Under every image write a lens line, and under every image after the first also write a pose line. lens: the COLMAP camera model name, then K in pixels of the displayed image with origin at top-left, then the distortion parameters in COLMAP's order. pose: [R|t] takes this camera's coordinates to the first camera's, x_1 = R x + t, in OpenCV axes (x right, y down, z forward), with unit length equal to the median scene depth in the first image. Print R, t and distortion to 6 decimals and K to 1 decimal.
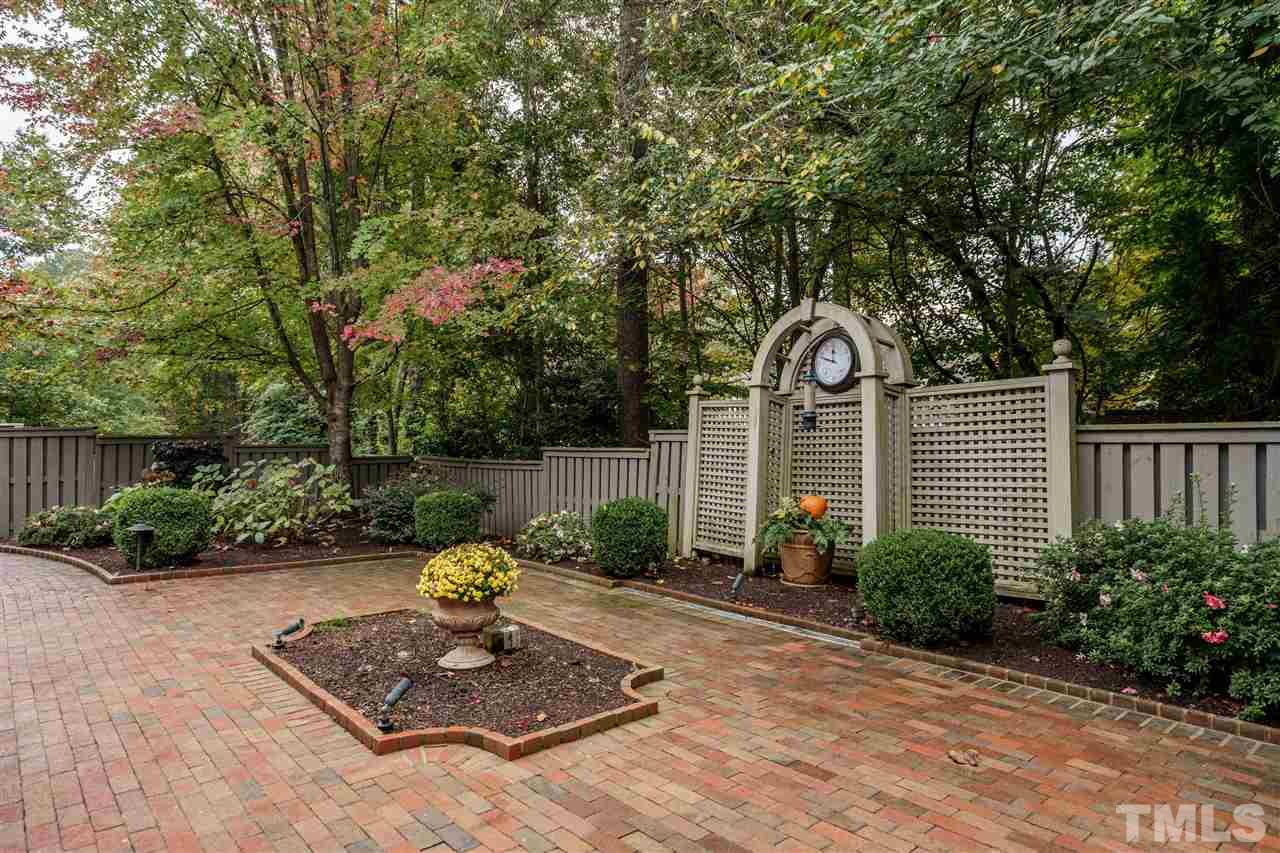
lens RADIAL K [[724.4, 0, 643.3], [0, 724.4, 431.8], [0, 0, 1]] dist [-0.002453, 0.000482]
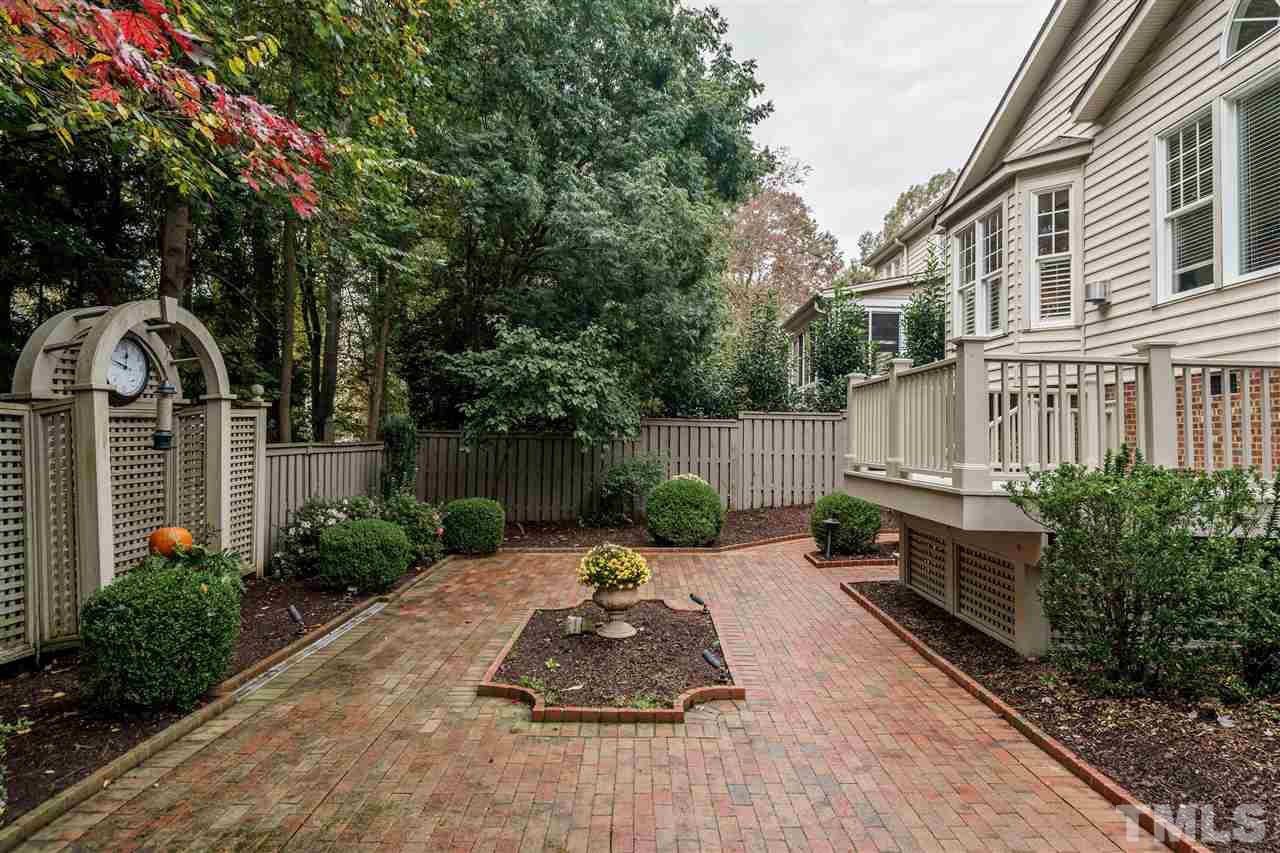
lens RADIAL K [[724.4, 0, 639.4], [0, 724.4, 423.3], [0, 0, 1]] dist [-0.002453, 0.000482]
pose [[-0.725687, 0.006219, 0.687997, -0.884462], [-0.014507, 0.999599, -0.024336, -0.026202], [-0.687872, -0.027641, -0.725305, 1.436344]]
